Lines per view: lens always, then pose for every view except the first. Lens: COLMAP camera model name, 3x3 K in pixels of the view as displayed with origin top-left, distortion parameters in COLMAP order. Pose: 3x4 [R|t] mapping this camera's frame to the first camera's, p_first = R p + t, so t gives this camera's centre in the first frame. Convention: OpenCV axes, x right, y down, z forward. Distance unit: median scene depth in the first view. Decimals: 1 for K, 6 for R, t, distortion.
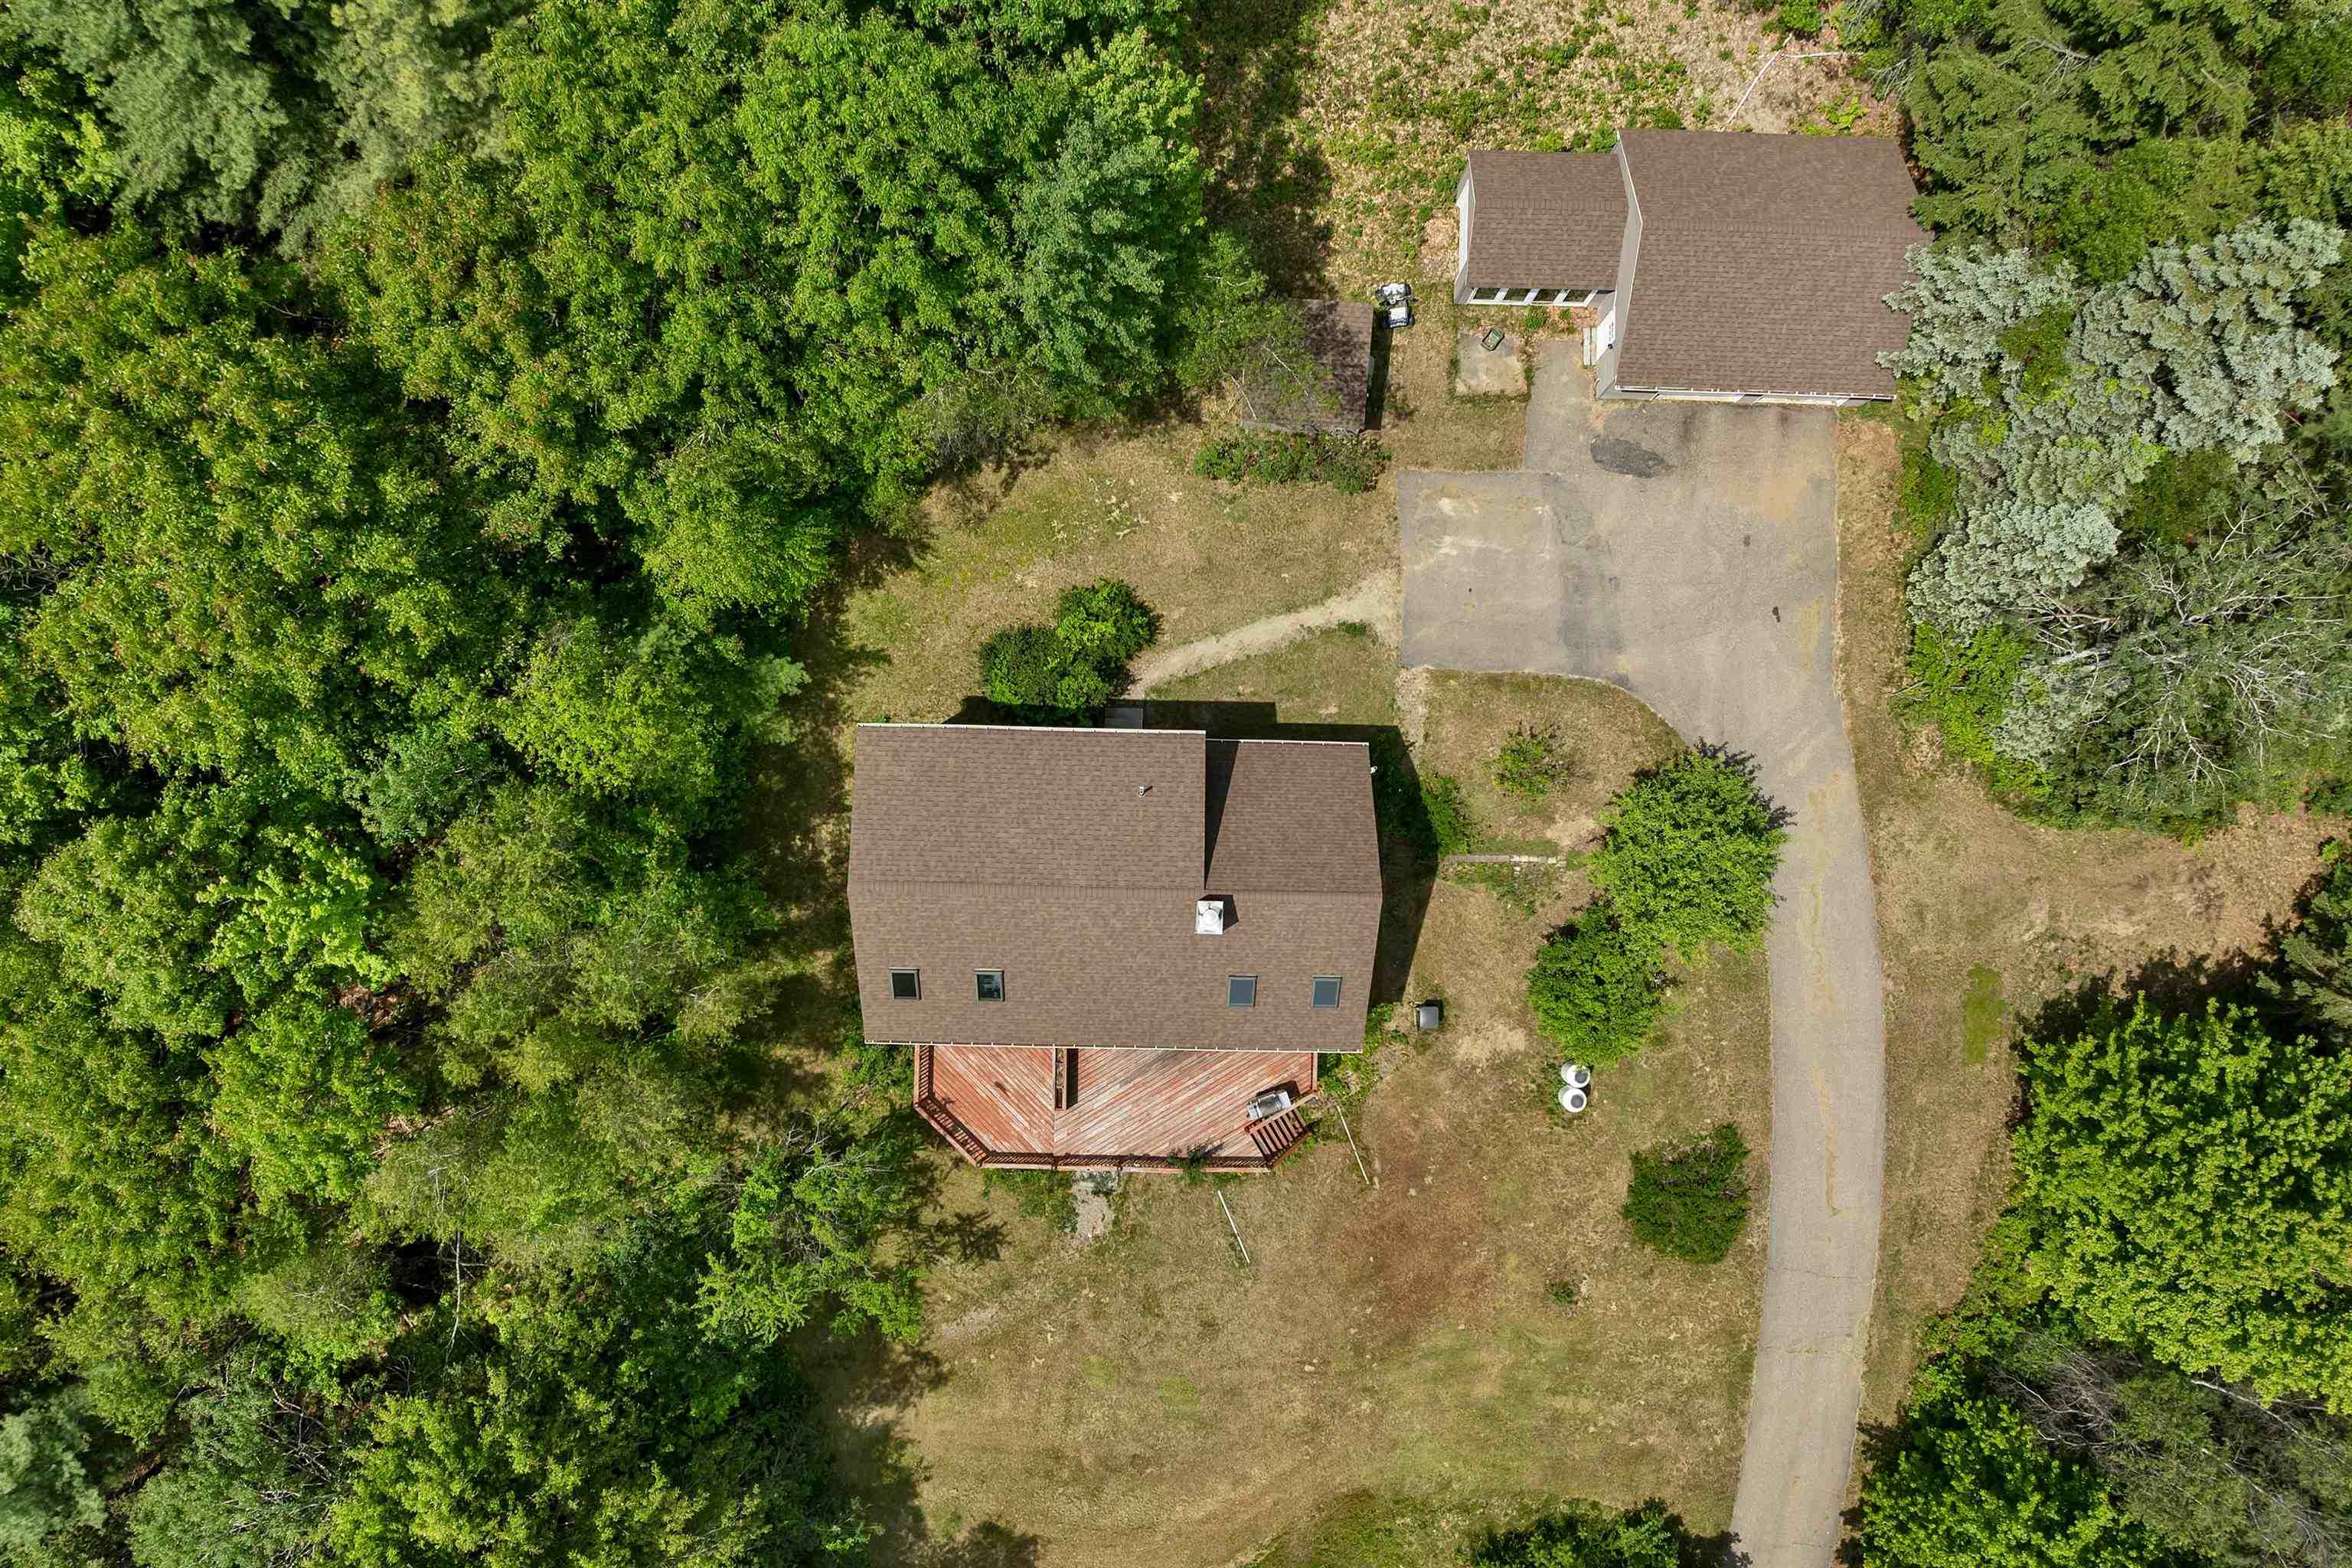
lens RADIAL K [[1698.2, 0, 1148.7], [0, 1698.2, 846.8], [0, 0, 1]] dist [-0.045589, 0.015758]
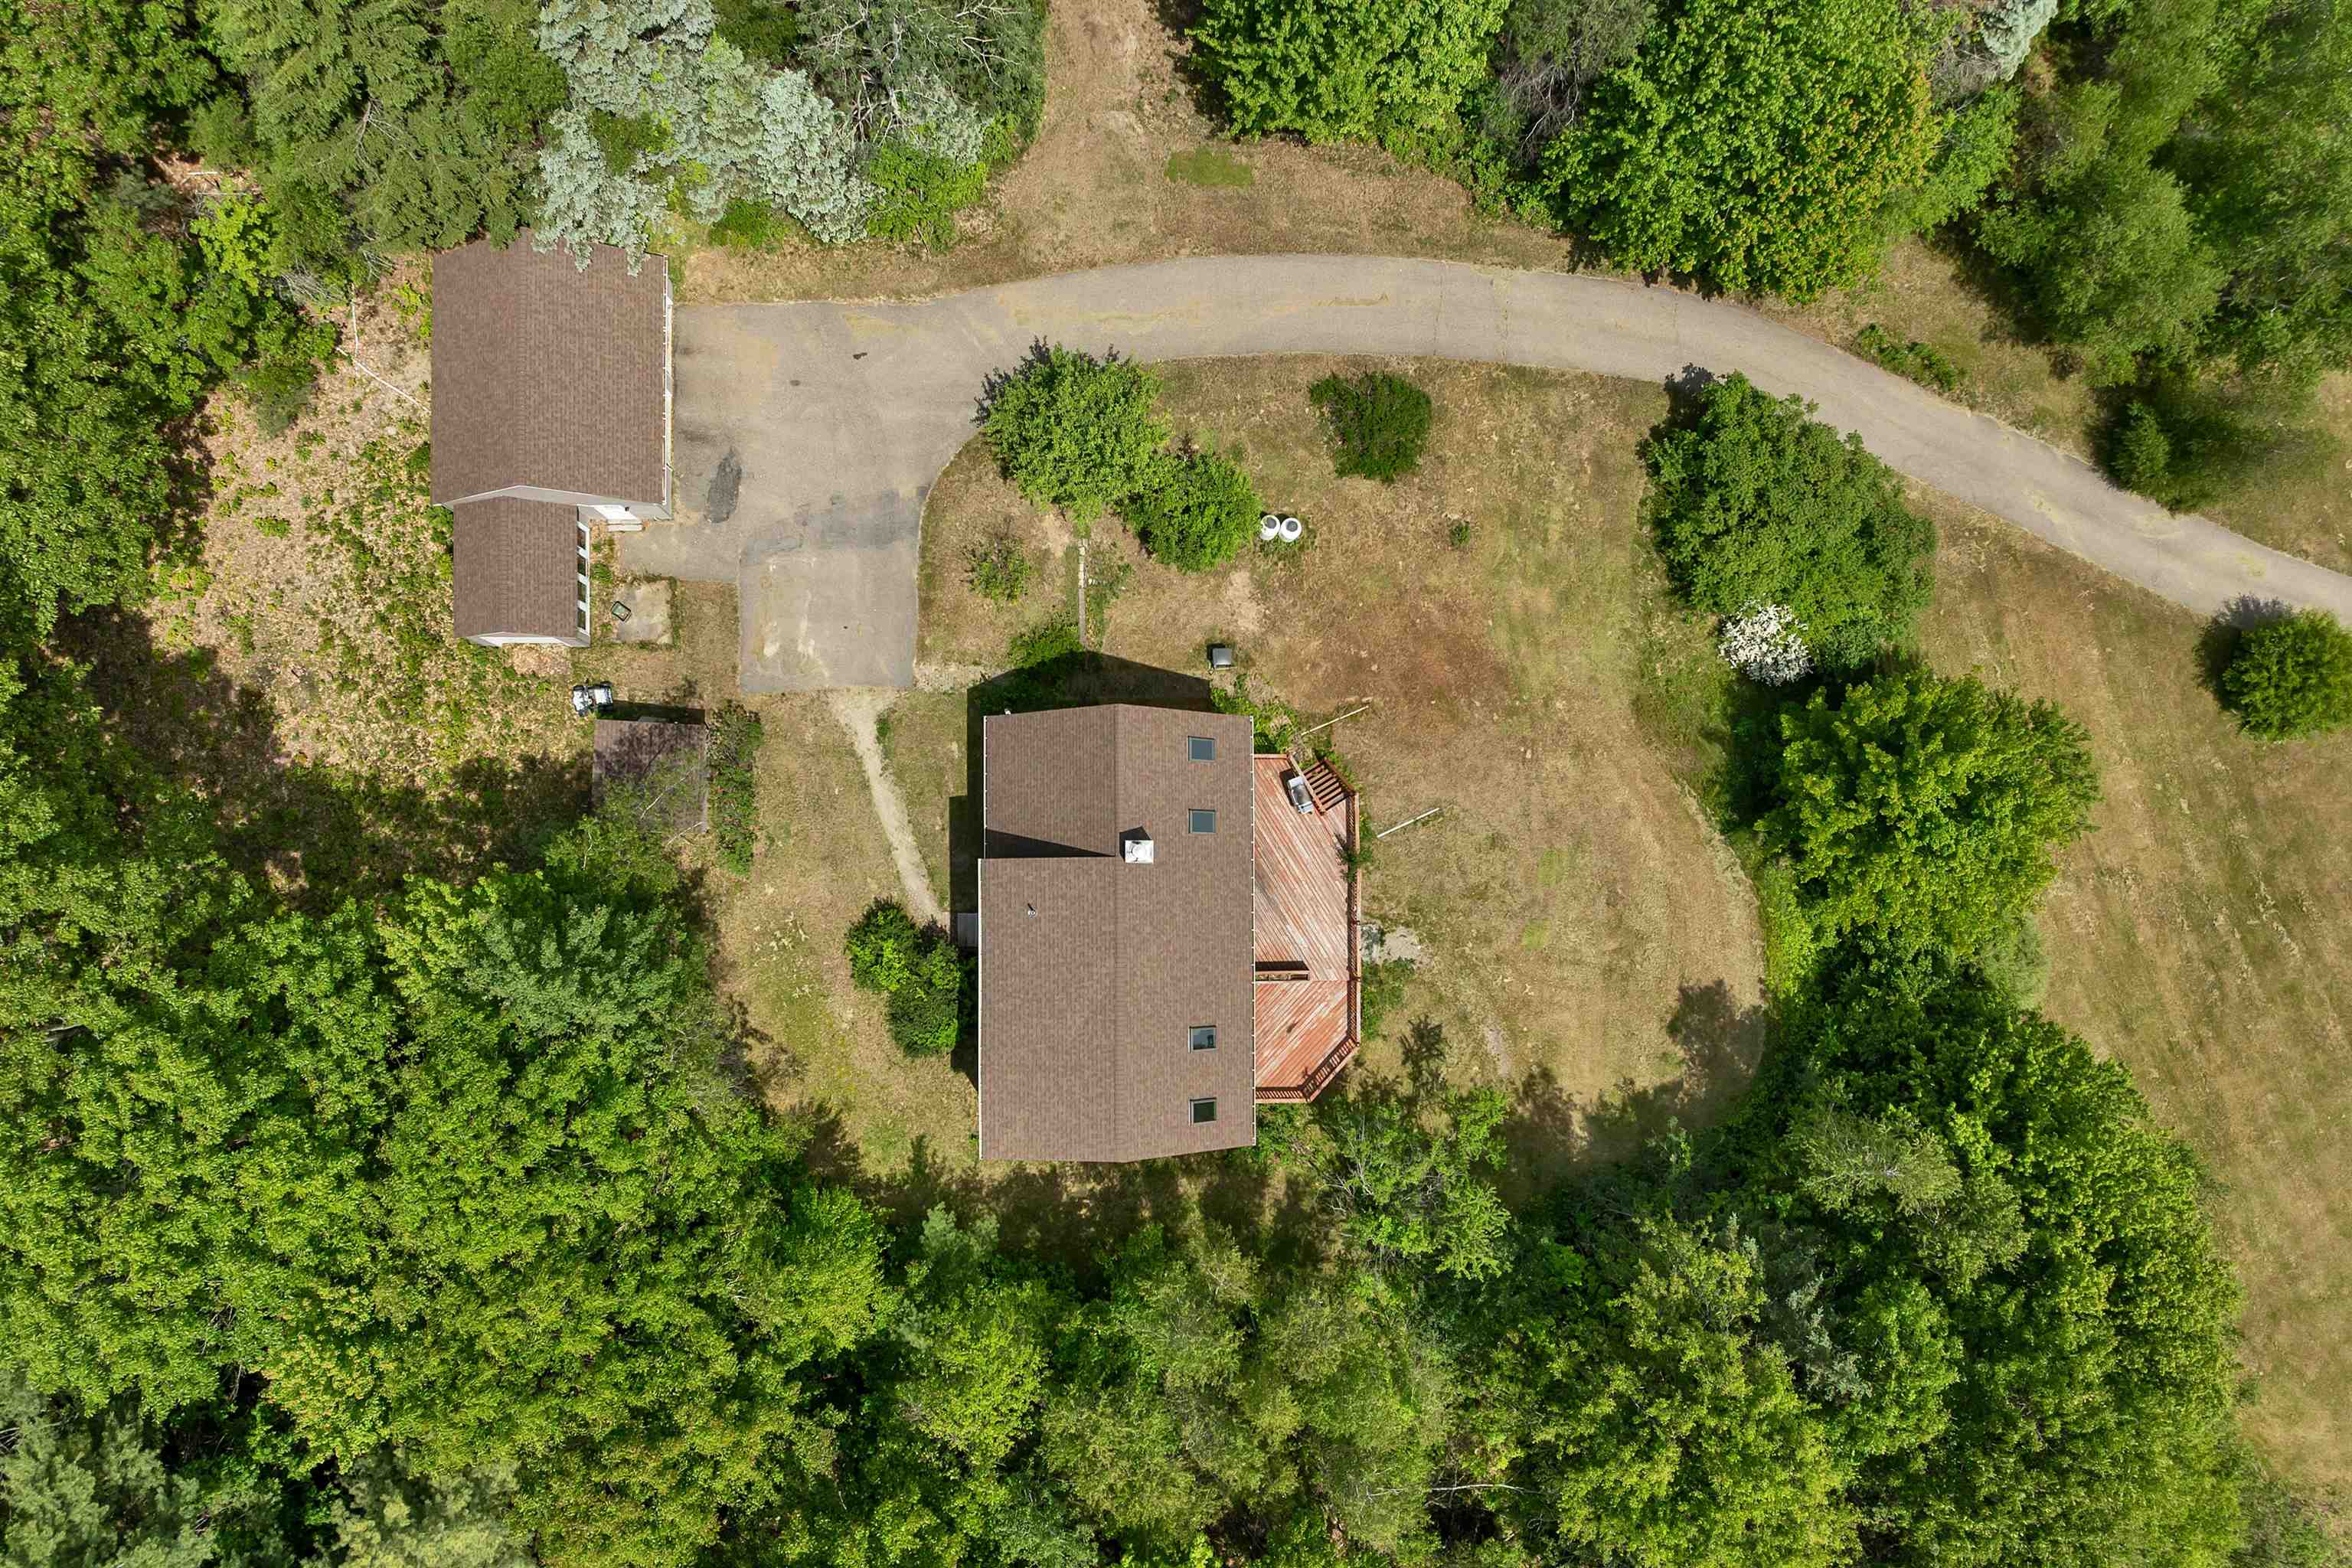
lens RADIAL K [[1698.2, 0, 1234.8], [0, 1698.2, 889.4], [0, 0, 1]] dist [-0.045589, 0.015758]
pose [[-0.026243, -0.999631, 0.007008, -0.000165], [0.995023, -0.025447, 0.096346, -0.006032], [-0.096132, 0.009501, 0.995323, -0.158100]]
